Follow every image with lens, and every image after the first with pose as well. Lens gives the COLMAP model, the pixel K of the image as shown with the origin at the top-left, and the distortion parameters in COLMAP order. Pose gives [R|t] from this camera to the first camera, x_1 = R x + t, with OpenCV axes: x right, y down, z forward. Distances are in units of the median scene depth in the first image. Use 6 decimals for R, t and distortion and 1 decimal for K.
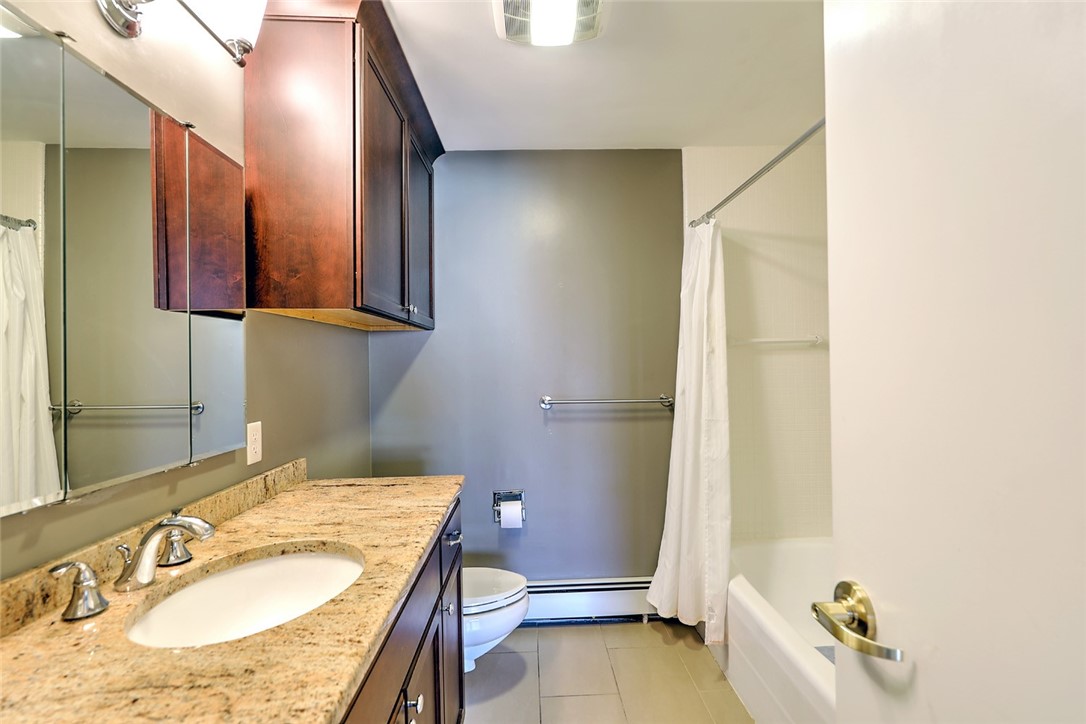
lens RADIAL K [[467.7, 0, 543.2], [0, 467.7, 363.1], [0, 0, 1]] dist [0.004156, 0.000014]
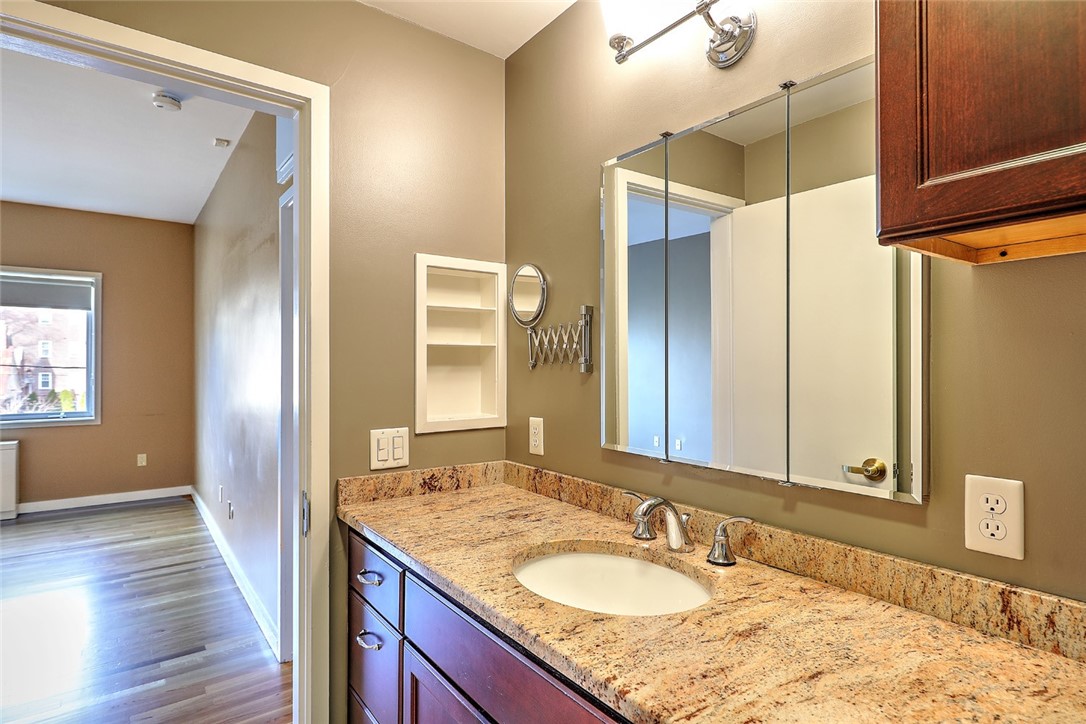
lens RADIAL K [[578.5, 0, 542.2], [0, 578.5, 361.3], [0, 0, 1]] dist [0.005992, 0.001411]
pose [[-0.816730, 0.012014, -0.576895, 0.192559], [0.011218, 0.999925, 0.004940, -0.012259], [0.576911, -0.002437, -0.816804, 1.446040]]
